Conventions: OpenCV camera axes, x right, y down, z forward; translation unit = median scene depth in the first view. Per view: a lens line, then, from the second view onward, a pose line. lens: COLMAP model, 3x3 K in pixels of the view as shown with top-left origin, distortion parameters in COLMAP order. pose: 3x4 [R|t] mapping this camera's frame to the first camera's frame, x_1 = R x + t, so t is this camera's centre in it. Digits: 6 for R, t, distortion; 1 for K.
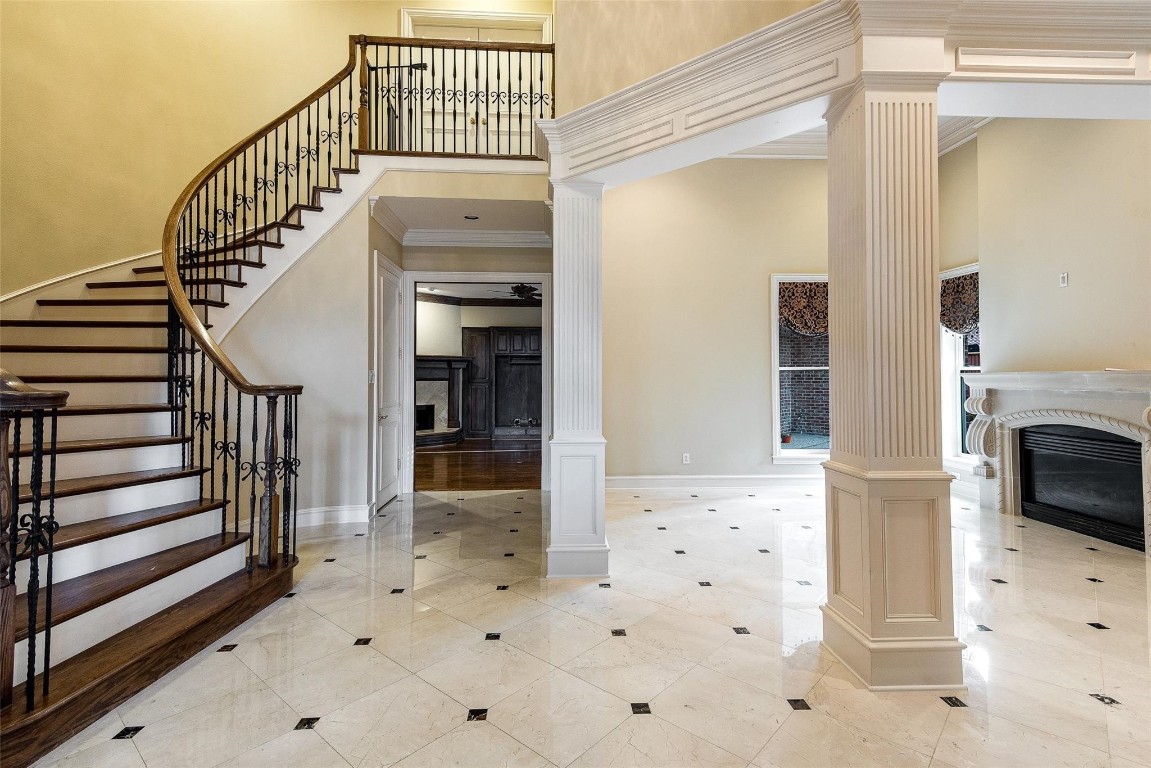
lens RADIAL K [[549.5, 0, 572.8], [0, 549.5, 357.6], [0, 0, 1]] dist [0.036352, -0.013218]
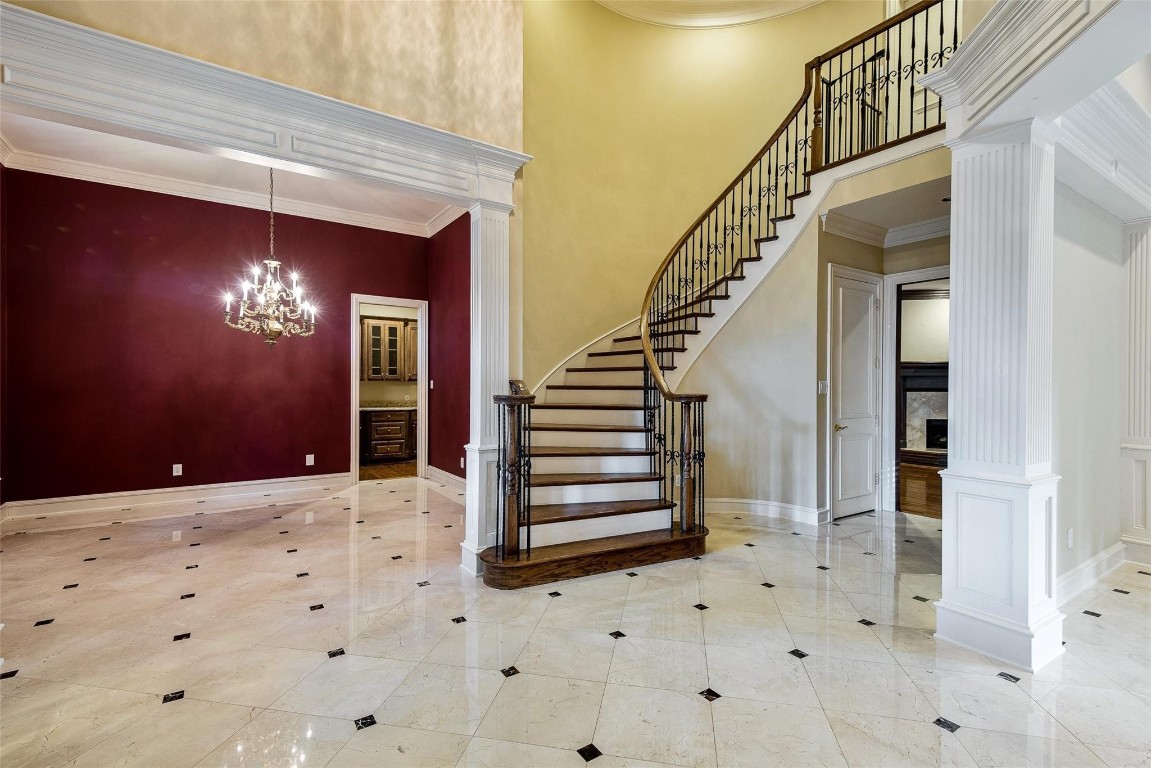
lens RADIAL K [[527.2, 0, 581.3], [0, 527.2, 374.9], [0, 0, 1]] dist [0.051467, -0.026184]
pose [[0.503462, -0.009873, -0.863961, 0.289048], [0.025365, 0.999673, 0.003358, -0.003790], [0.863645, -0.023605, 0.503548, 0.115703]]
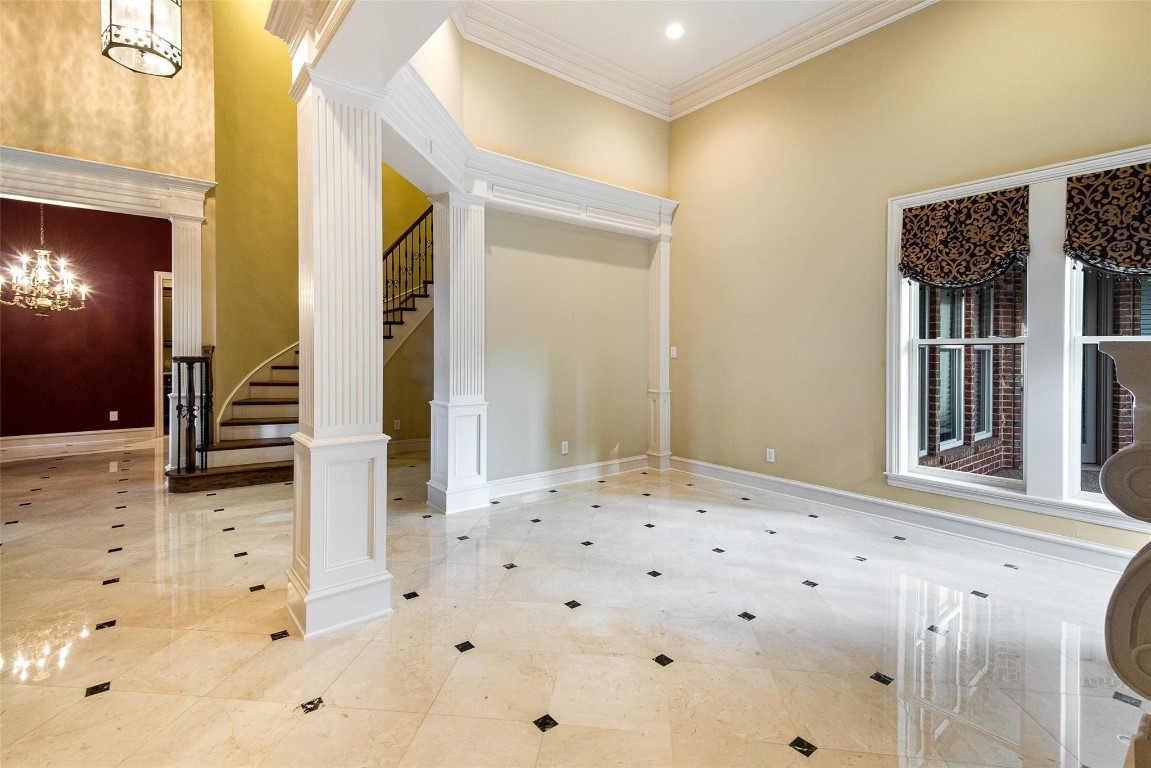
lens RADIAL K [[548.0, 0, 571.3], [0, 548.0, 347.0], [0, 0, 1]] dist [0.013867, 0.000312]
pose [[0.569430, -0.003703, -0.822032, 0.916240], [0.024641, 0.999617, 0.012566, 0.011016], [0.821671, -0.027411, 0.569303, 0.406168]]
